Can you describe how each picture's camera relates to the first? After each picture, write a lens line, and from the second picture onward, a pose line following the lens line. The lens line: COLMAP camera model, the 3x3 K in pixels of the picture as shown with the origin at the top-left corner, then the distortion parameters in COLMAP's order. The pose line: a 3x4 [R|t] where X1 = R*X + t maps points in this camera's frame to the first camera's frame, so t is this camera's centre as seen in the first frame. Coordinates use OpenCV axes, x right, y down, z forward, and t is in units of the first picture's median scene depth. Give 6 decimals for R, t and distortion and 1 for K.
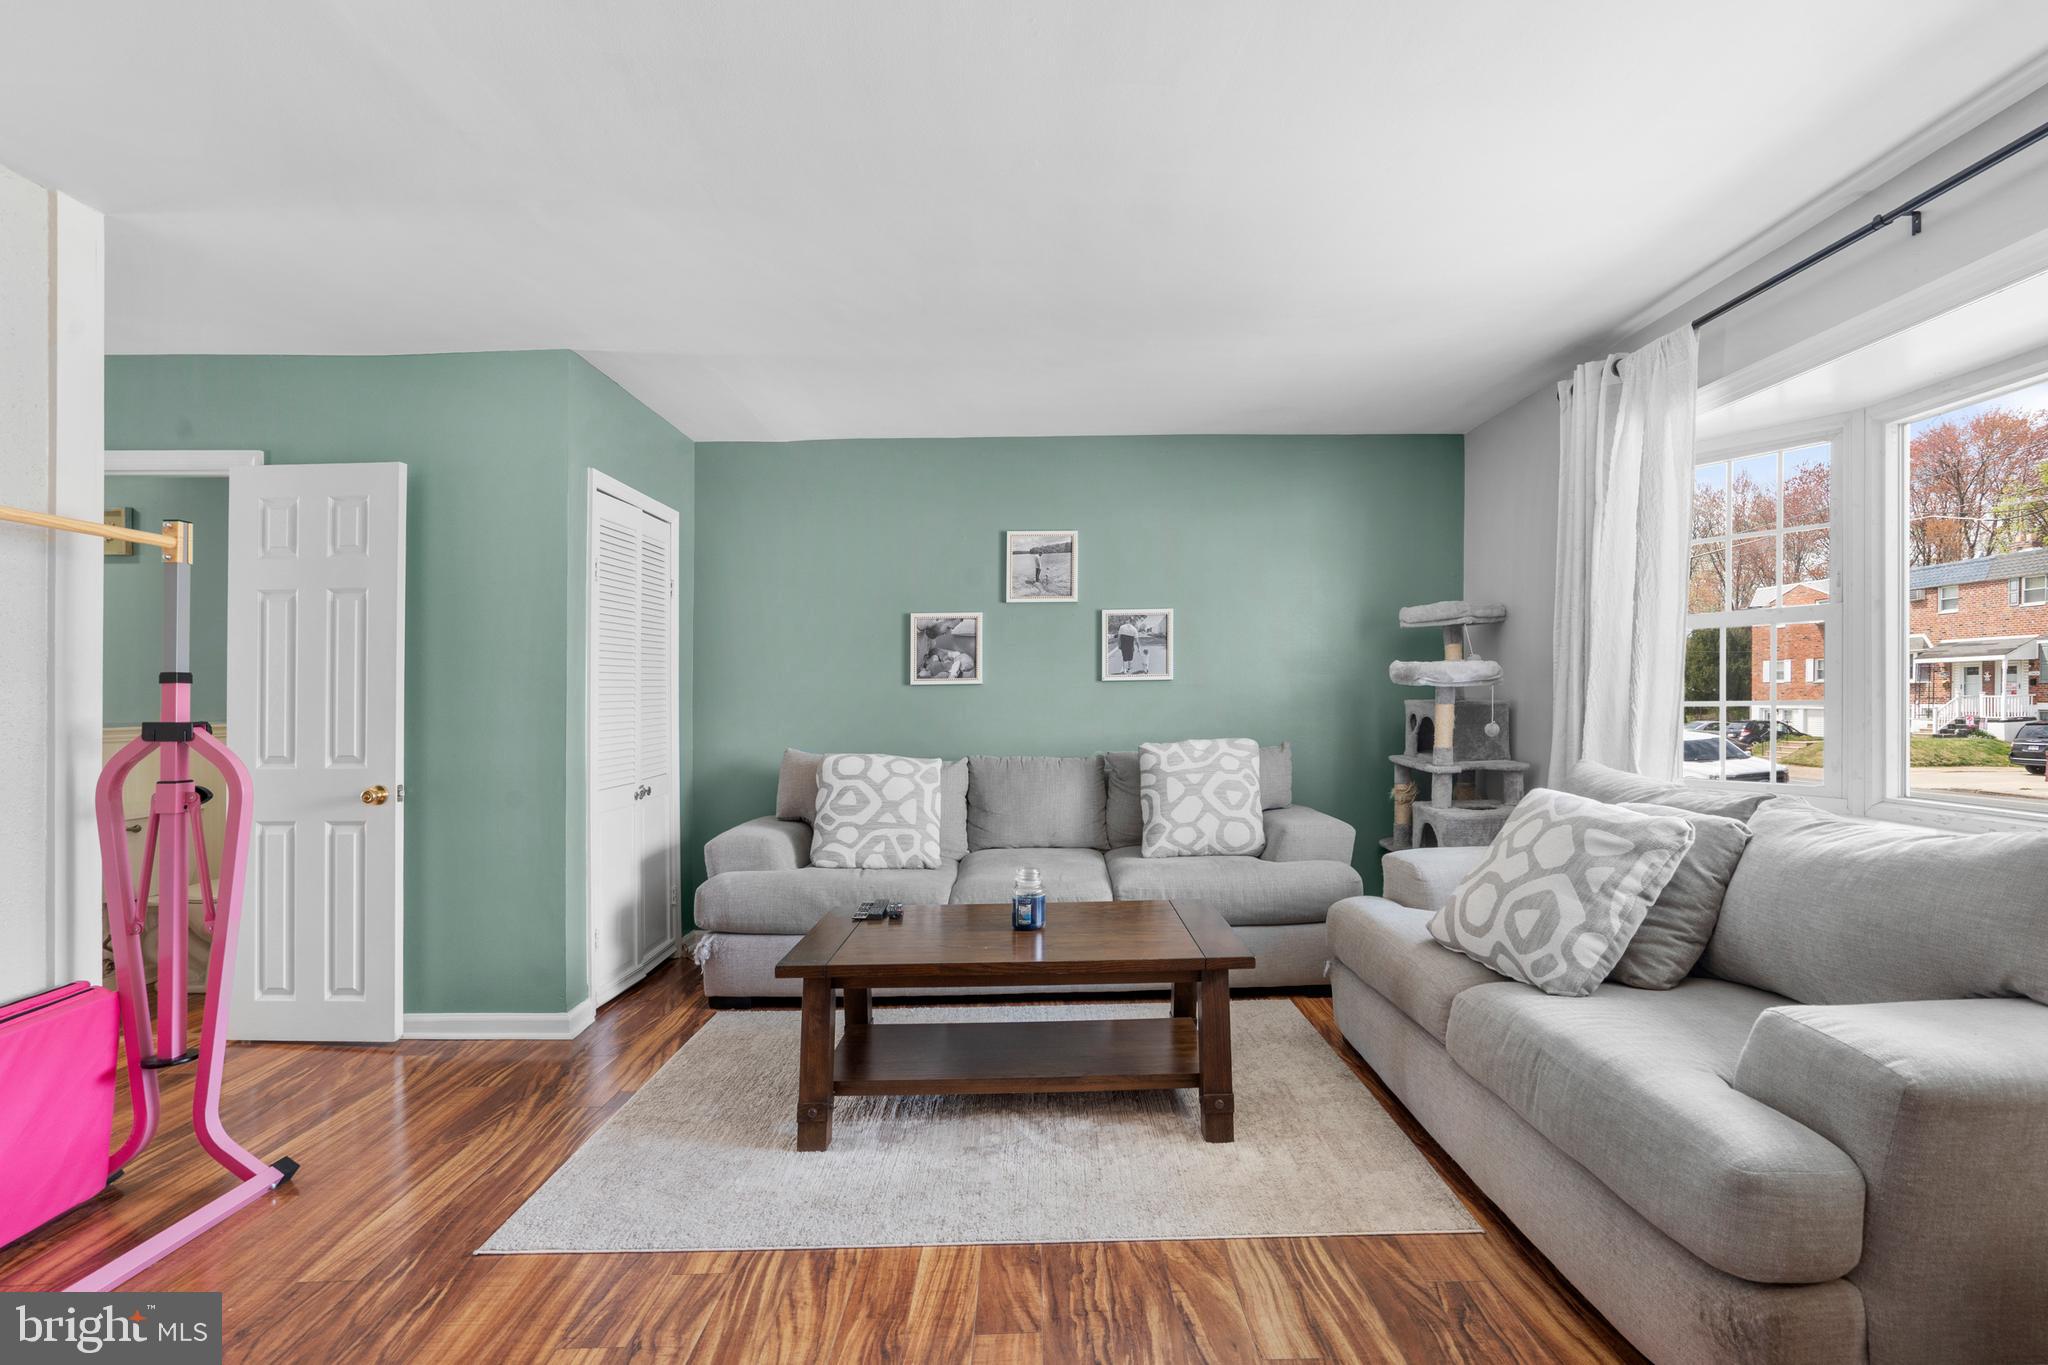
lens RADIAL K [[961.1, 0, 1035.3], [0, 961.1, 692.1], [0, 0, 1]] dist [-0.048741, 0.023438]
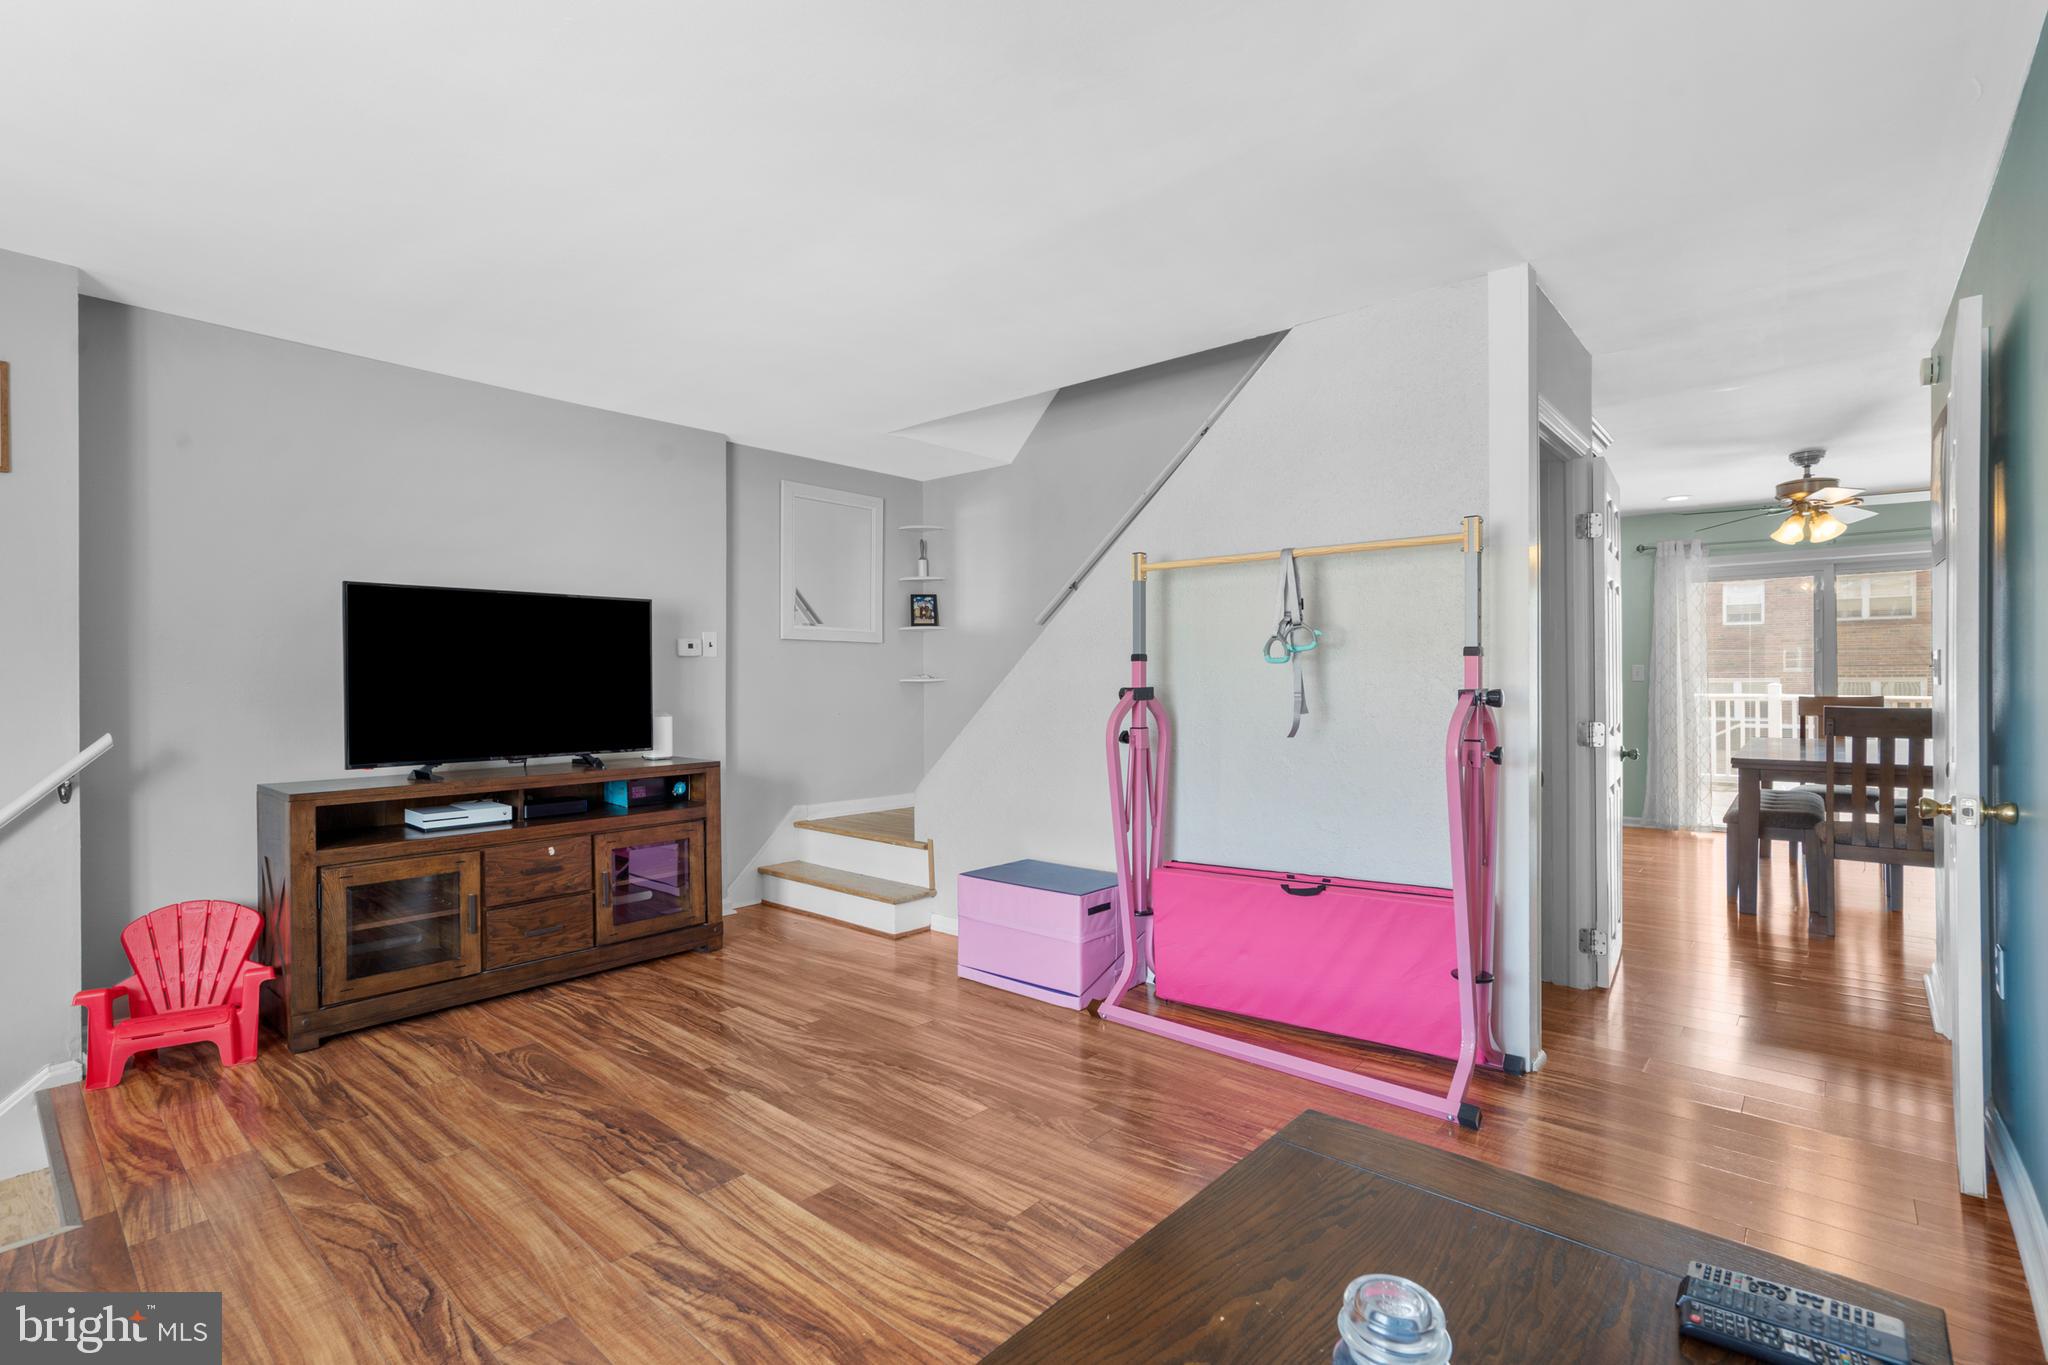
lens RADIAL K [[943.8, 0, 1021.1], [0, 943.8, 694.1], [0, 0, 1]] dist [-0.041461, 0.023575]
pose [[-0.669249, 0.029610, -0.742448, 0.178891], [0.021285, 0.999560, 0.020677, 0.002605], [0.742734, -0.001965, -0.669584, 0.797667]]
